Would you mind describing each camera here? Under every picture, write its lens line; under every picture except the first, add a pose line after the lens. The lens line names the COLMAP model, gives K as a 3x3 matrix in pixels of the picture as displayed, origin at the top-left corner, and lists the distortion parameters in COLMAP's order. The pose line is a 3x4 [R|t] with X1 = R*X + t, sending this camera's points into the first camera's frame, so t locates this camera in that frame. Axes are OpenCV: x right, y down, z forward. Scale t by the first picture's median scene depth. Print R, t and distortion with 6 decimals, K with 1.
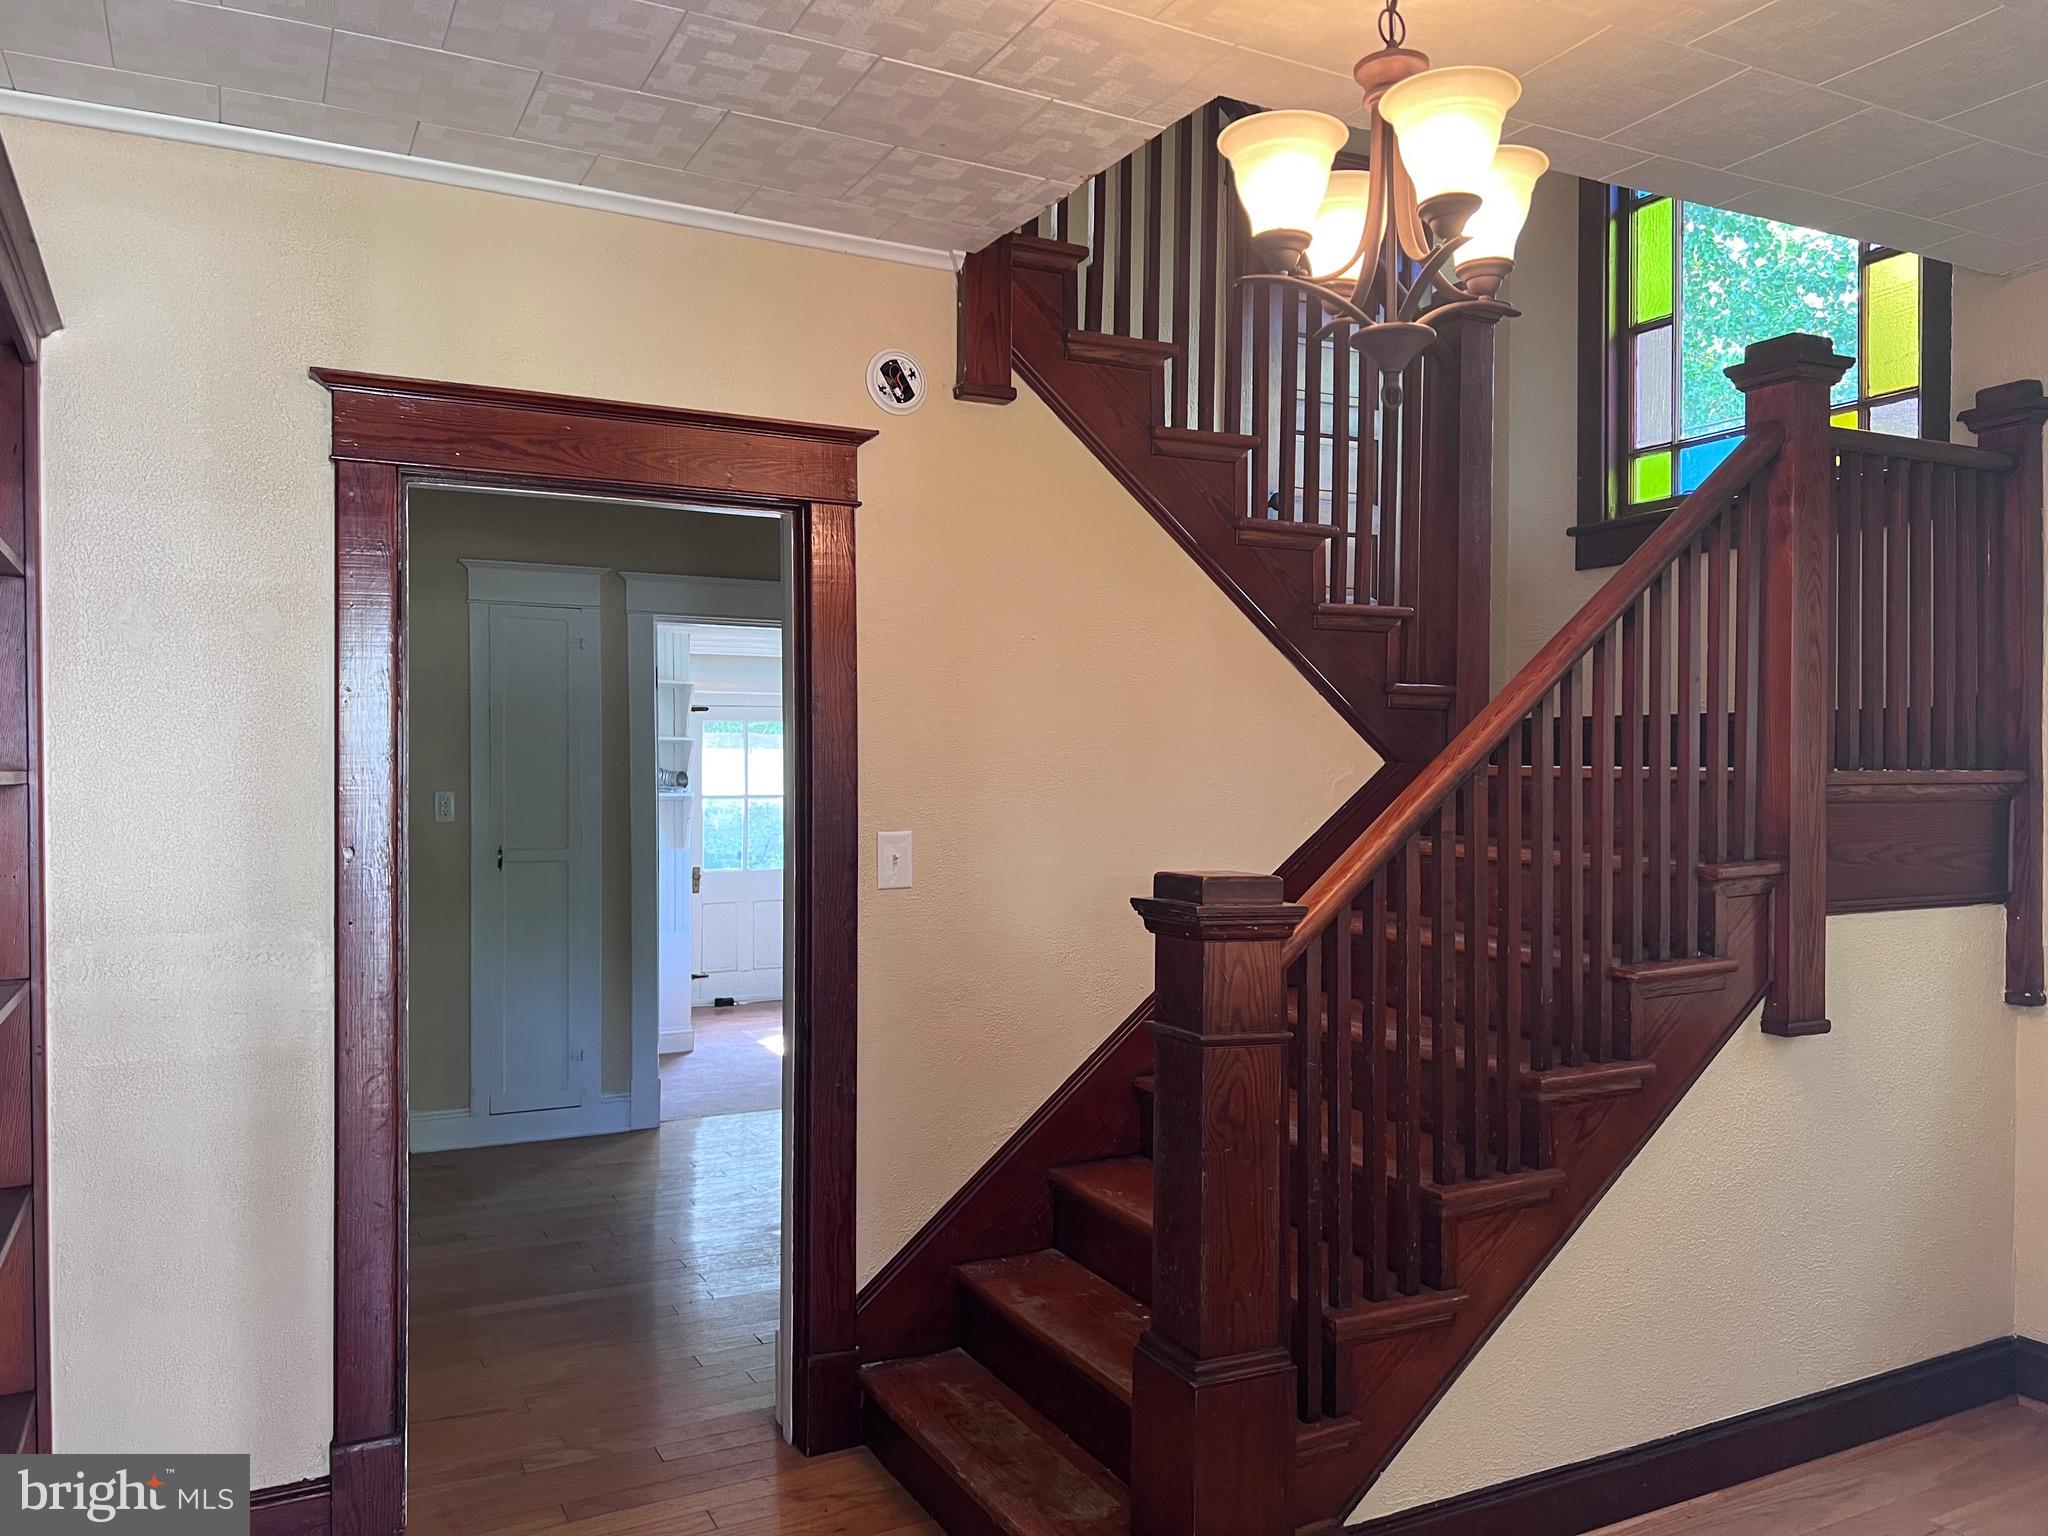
lens RADIAL K [[1538.2, 0, 1023.9], [0, 1538.2, 771.3], [0, 0, 1]] dist [0.052461, -0.050689]
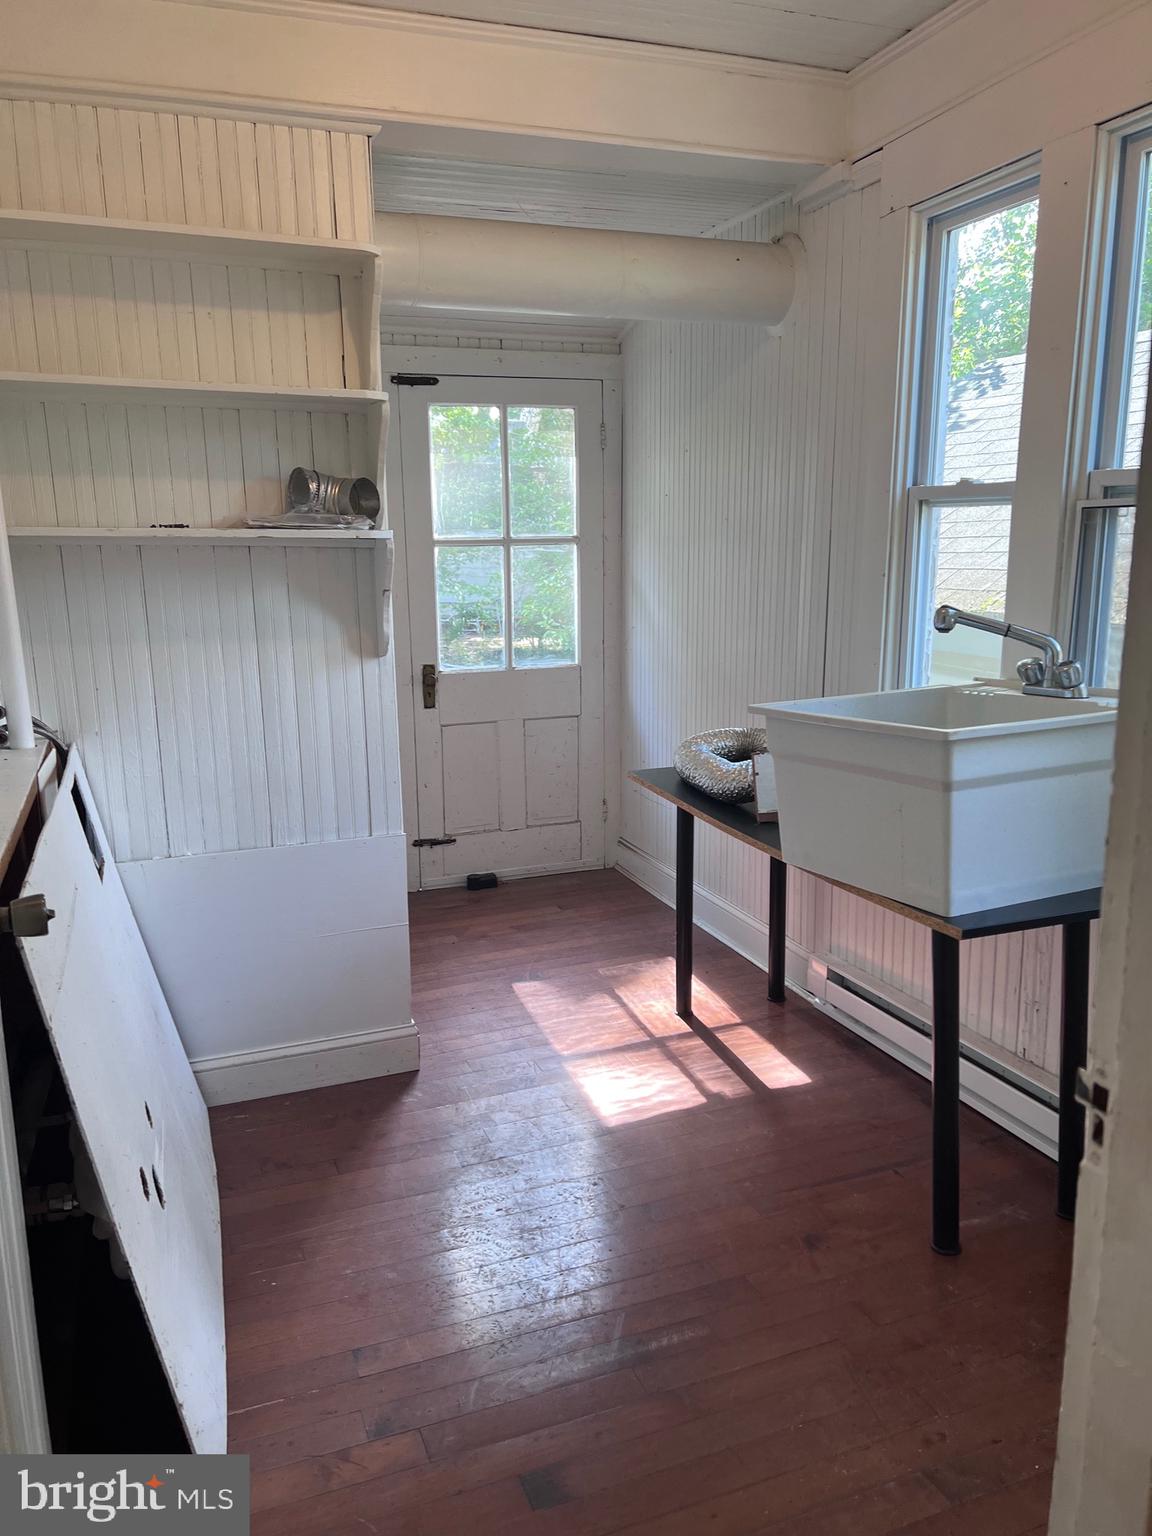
lens RADIAL K [[1153.7, 0, 575.4], [0, 1153.7, 771.4], [0, 0, 1]] dist [0.052461, -0.050689]
pose [[0.993889, 0.009765, -0.109951, -0.128818], [0.013061, 0.978678, 0.204987, 0.014175], [0.109608, -0.205170, 0.972569, 0.681041]]
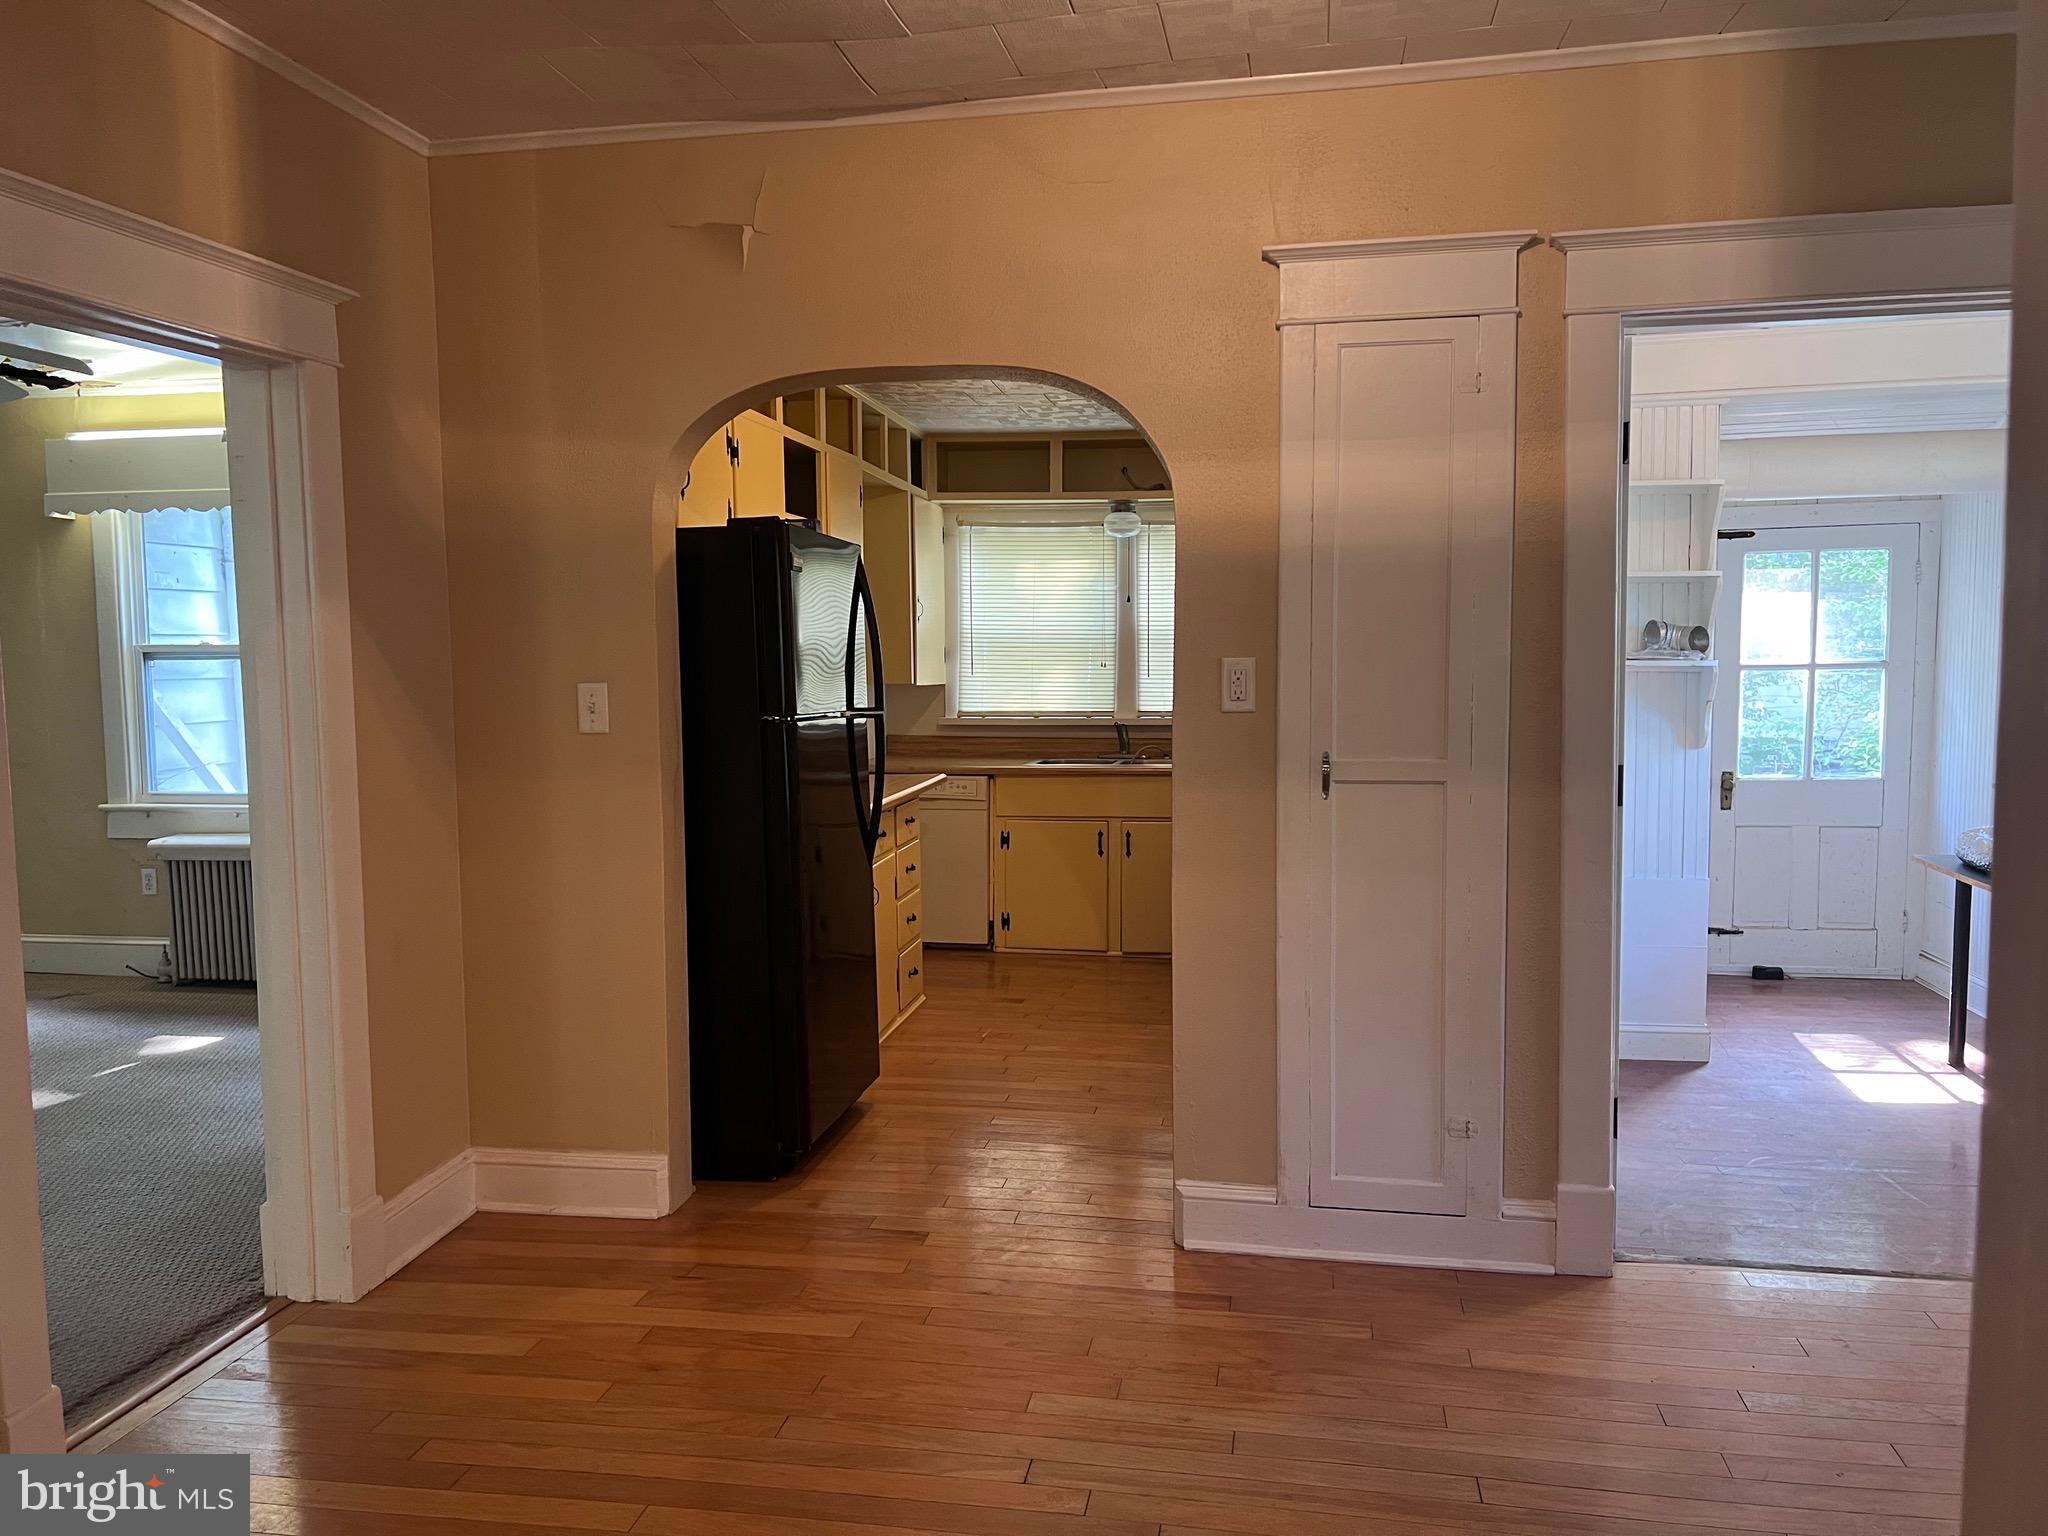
lens RADIAL K [[1538.2, 0, 1016.0], [0, 1538.2, 773.6], [0, 0, 1]] dist [0.052461, -0.050689]
pose [[0.794668, 0.041051, -0.605654, -0.058076], [0.009325, 0.996768, 0.079796, 0.006812], [0.606972, -0.069059, 0.791717, 0.327689]]
